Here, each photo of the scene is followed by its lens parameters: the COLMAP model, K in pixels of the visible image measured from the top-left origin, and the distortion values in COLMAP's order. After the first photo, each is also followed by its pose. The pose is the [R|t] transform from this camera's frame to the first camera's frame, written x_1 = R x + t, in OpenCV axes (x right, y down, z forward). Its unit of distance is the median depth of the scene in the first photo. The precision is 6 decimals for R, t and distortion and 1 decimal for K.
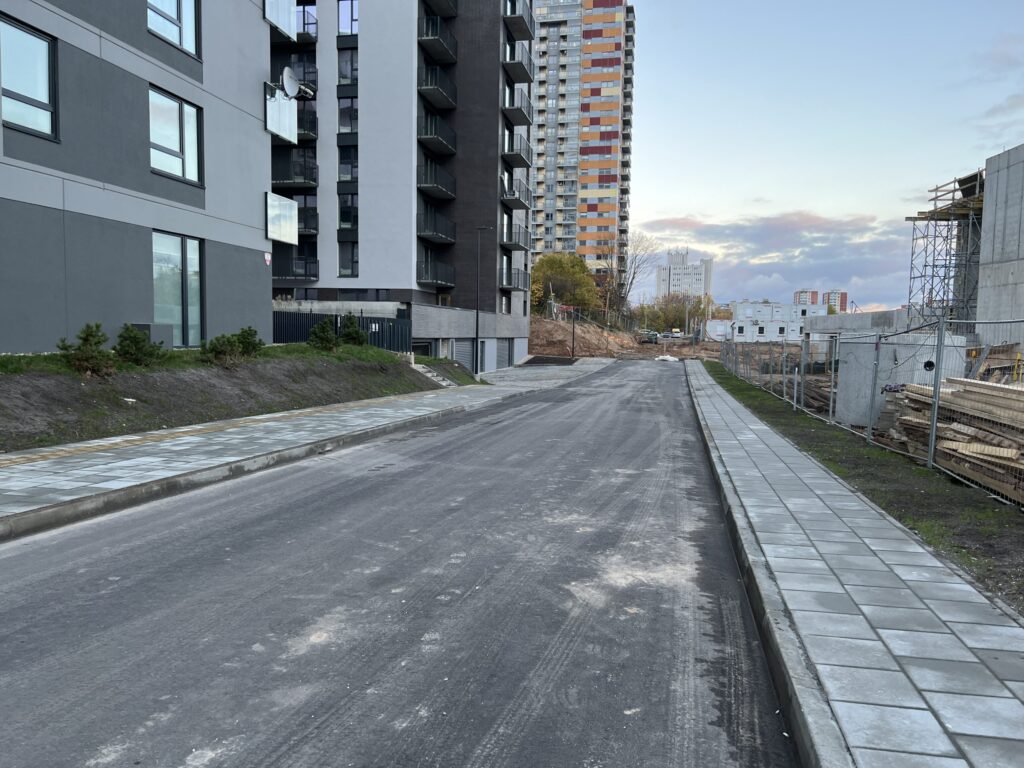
lens RADIAL K [[761.1, 0, 512.0], [0, 761.1, 384.0], [0, 0, 1]] dist [0.038942, -0.047915]
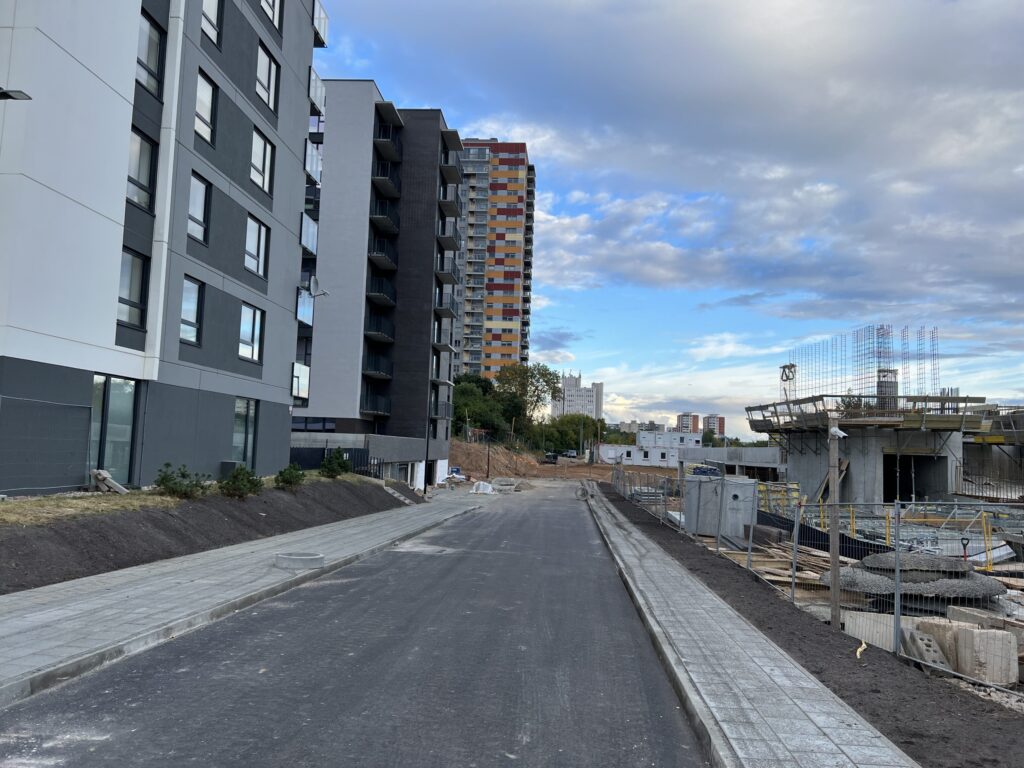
lens RADIAL K [[747.0, 0, 509.8], [0, 747.0, 392.2], [0, 0, 1]] dist [0.089131, -0.097040]
pose [[0.991110, 0.028782, 0.129891, -0.013531], [-0.010205, 0.989890, -0.141472, -0.001063], [-0.132650, 0.138889, 0.981384, -0.047996]]
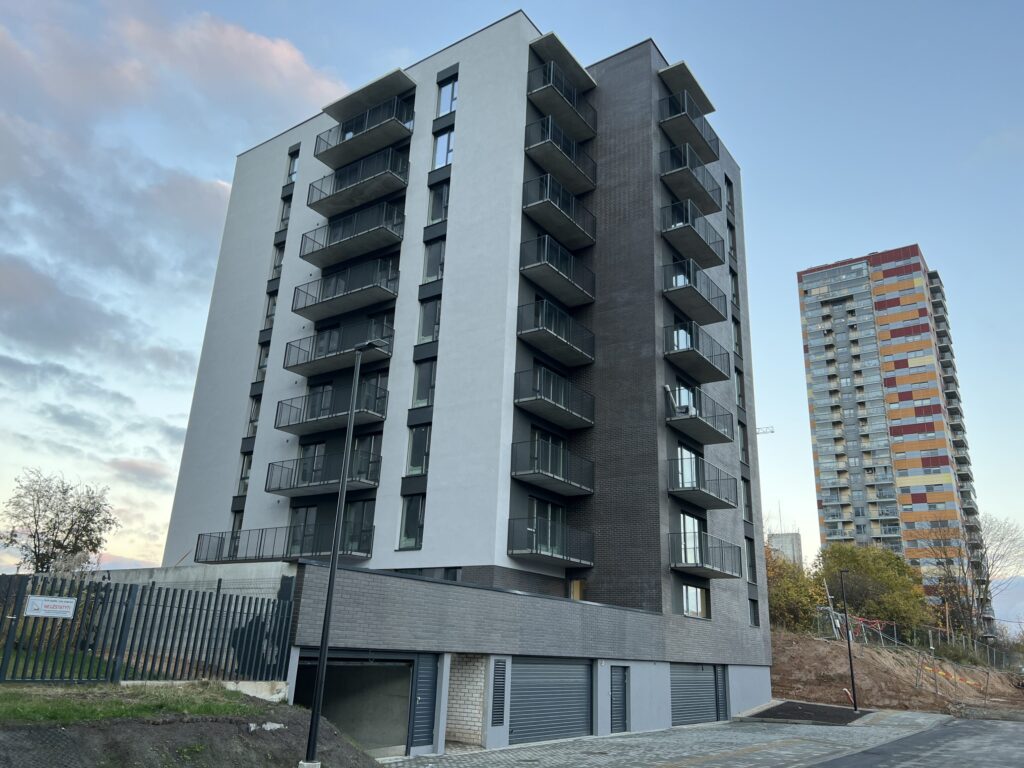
lens RADIAL K [[762.1, 0, 512.0], [0, 762.1, 384.0], [0, 0, 1]] dist [0.071623, -0.044294]
pose [[0.920967, -0.106051, -0.374930, 0.032324], [-0.052893, 0.919313, -0.389957, -0.006793], [0.386033, 0.378969, 0.841047, 0.128382]]
